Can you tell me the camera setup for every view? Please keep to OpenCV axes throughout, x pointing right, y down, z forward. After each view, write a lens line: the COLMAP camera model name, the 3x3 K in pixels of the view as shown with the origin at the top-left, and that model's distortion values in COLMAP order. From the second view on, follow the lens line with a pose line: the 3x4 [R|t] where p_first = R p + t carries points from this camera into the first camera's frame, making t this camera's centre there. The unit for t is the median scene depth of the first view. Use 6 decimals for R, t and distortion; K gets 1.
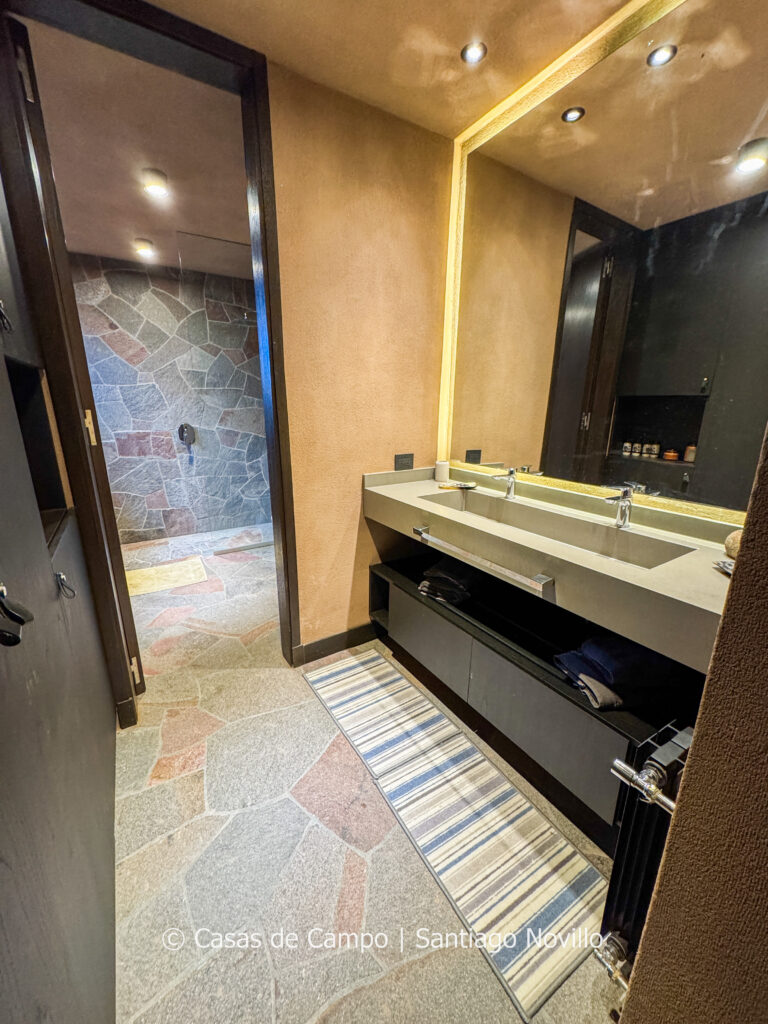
lens RADIAL K [[410.2, 0, 384.0], [0, 410.2, 512.0], [0, 0, 1]] dist [-0.001815, -0.000243]
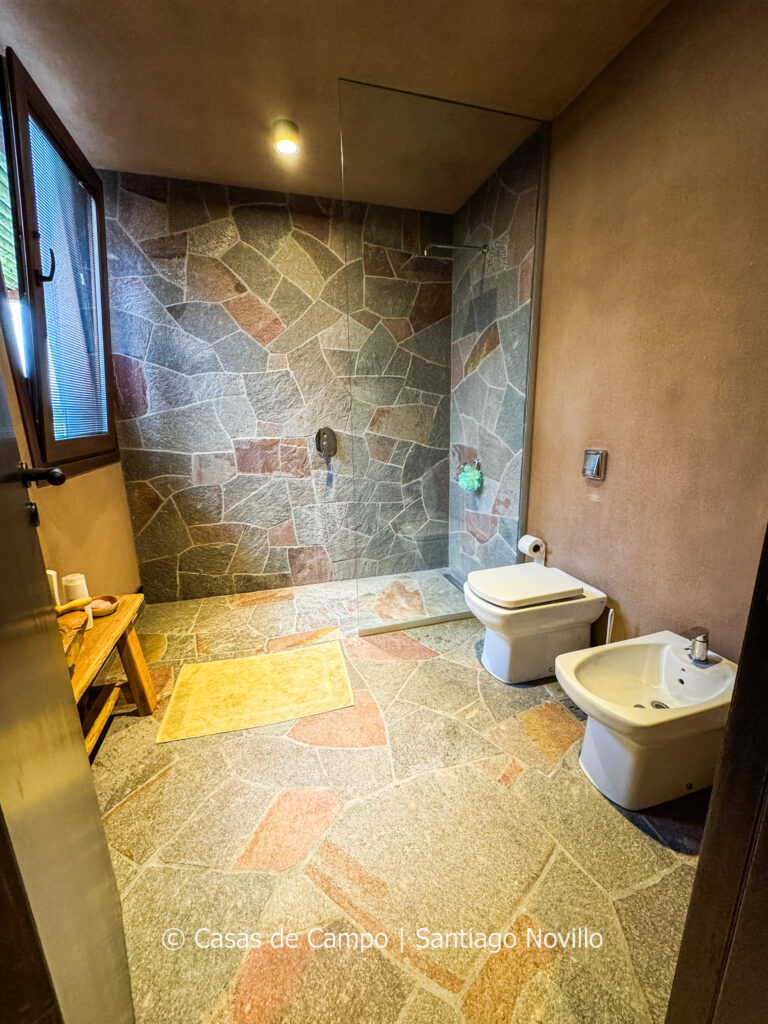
lens RADIAL K [[410.2, 0, 384.0], [0, 410.2, 512.0], [0, 0, 1]] dist [-0.001815, -0.000243]
pose [[0.962641, 0.044411, -0.267116, -0.197204], [-0.052285, 0.998380, -0.022433, -0.061807], [0.265687, 0.035561, 0.963403, 0.362053]]
